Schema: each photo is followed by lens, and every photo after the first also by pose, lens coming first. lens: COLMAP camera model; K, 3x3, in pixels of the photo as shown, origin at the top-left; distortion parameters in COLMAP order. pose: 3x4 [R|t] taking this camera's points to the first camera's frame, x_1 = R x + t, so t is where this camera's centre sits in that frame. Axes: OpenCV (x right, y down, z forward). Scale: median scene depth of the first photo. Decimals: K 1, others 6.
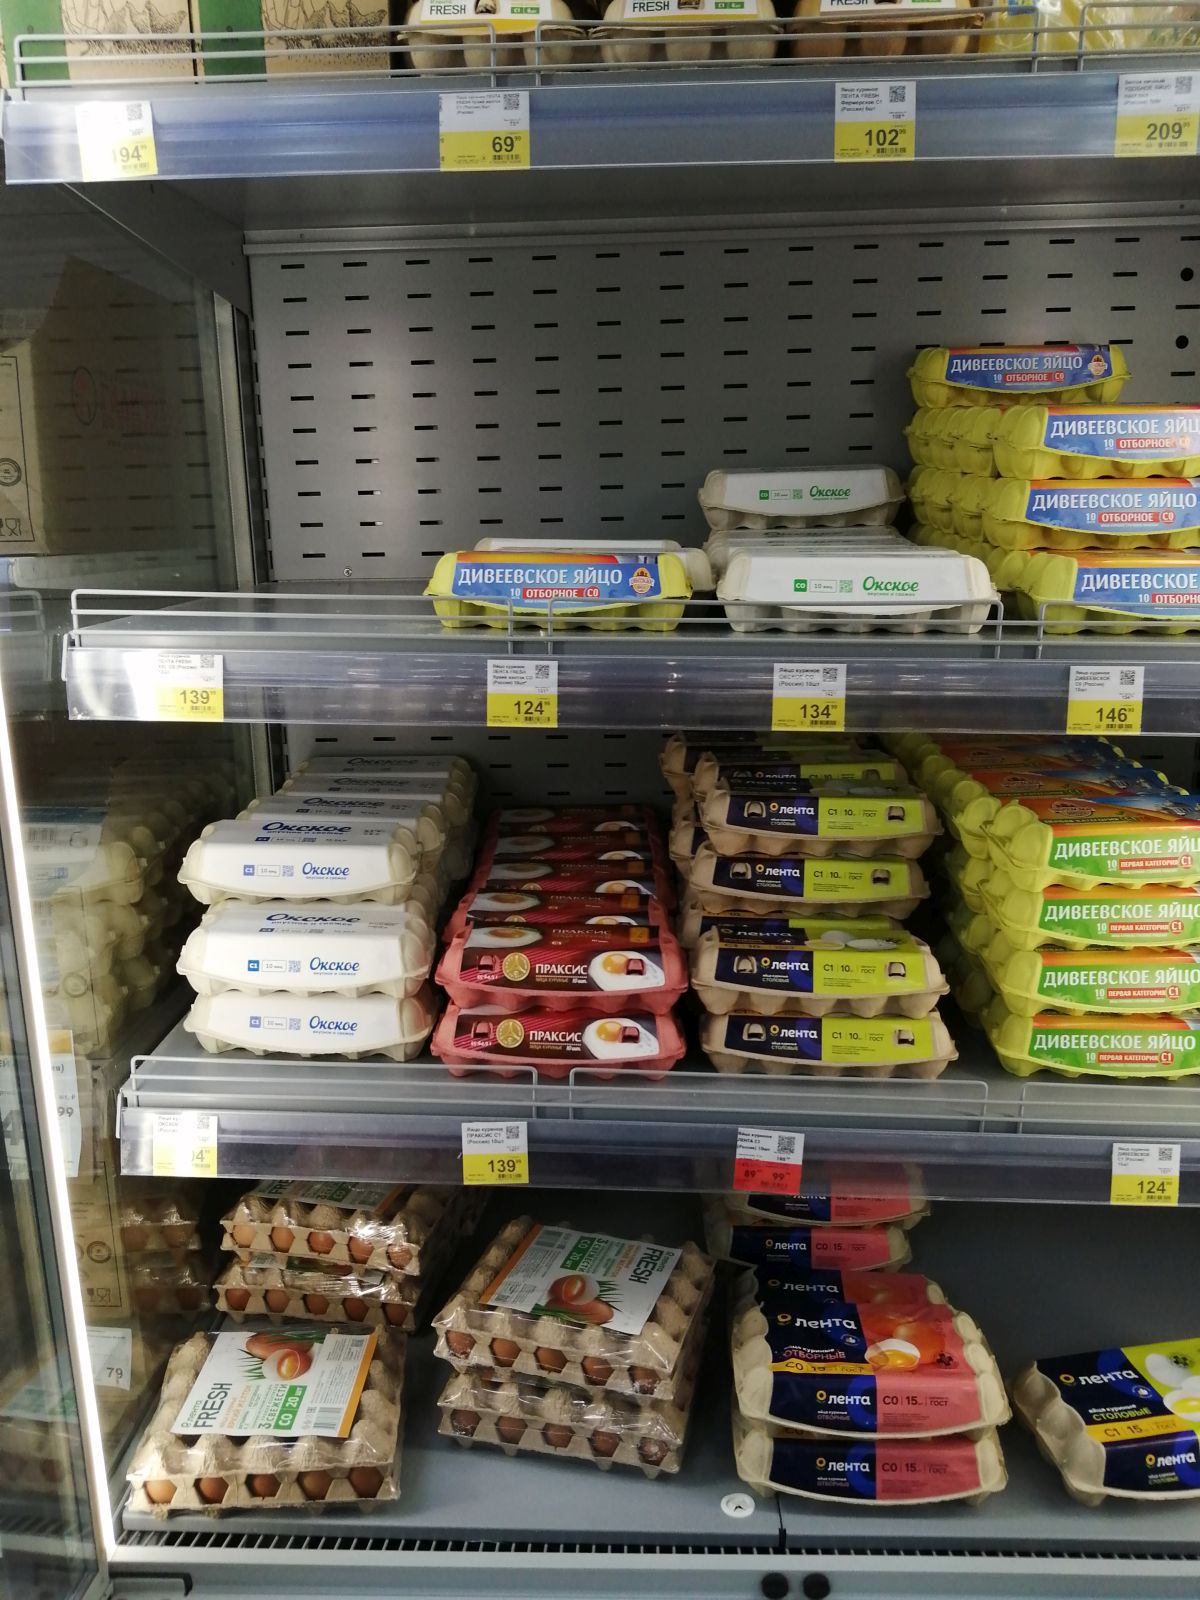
lens RADIAL K [[1229.9, 0, 595.6], [0, 1229.9, 803.3], [0, 0, 1]] dist [0.037971, -0.051718]
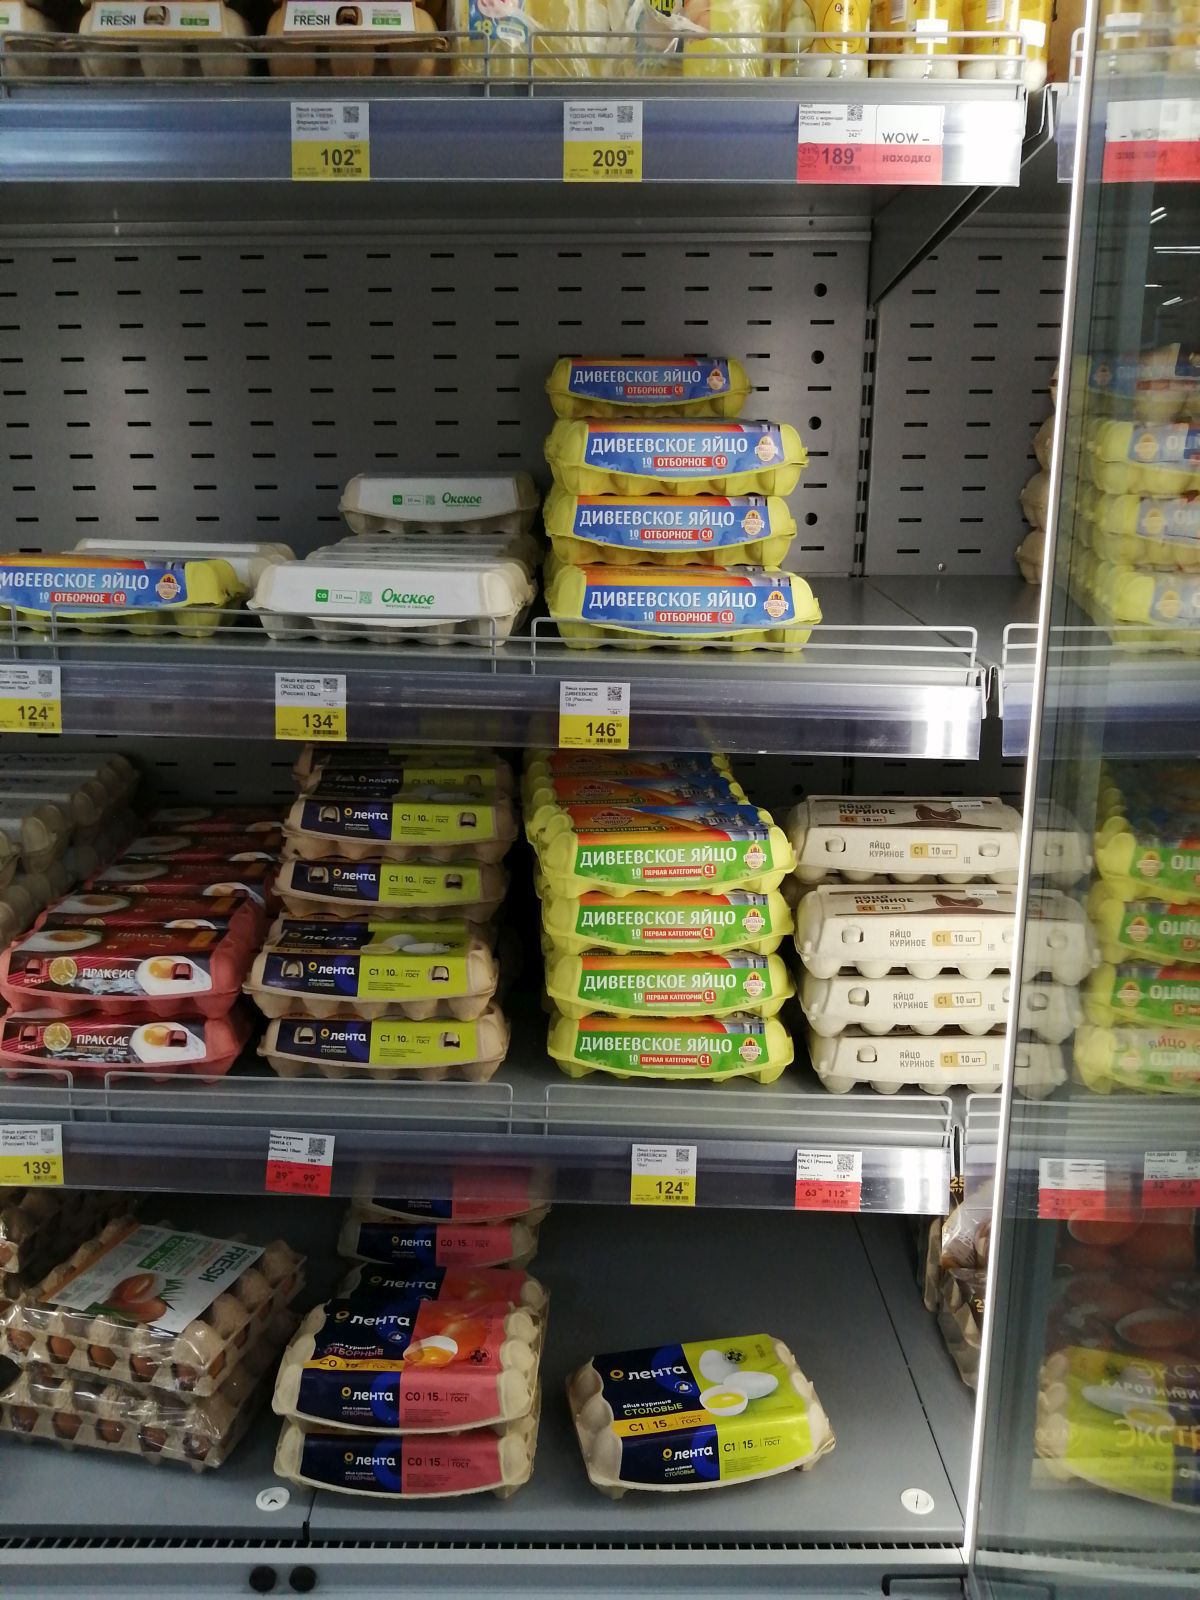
lens RADIAL K [[1226.8, 0, 582.8], [0, 1226.8, 801.6], [0, 0, 1]] dist [0.042868, -0.069140]
pose [[0.999479, 0.010292, 0.030605, 0.330944], [-0.010568, 0.999905, 0.008873, -0.018002], [-0.030511, -0.009192, 0.999492, -0.016568]]
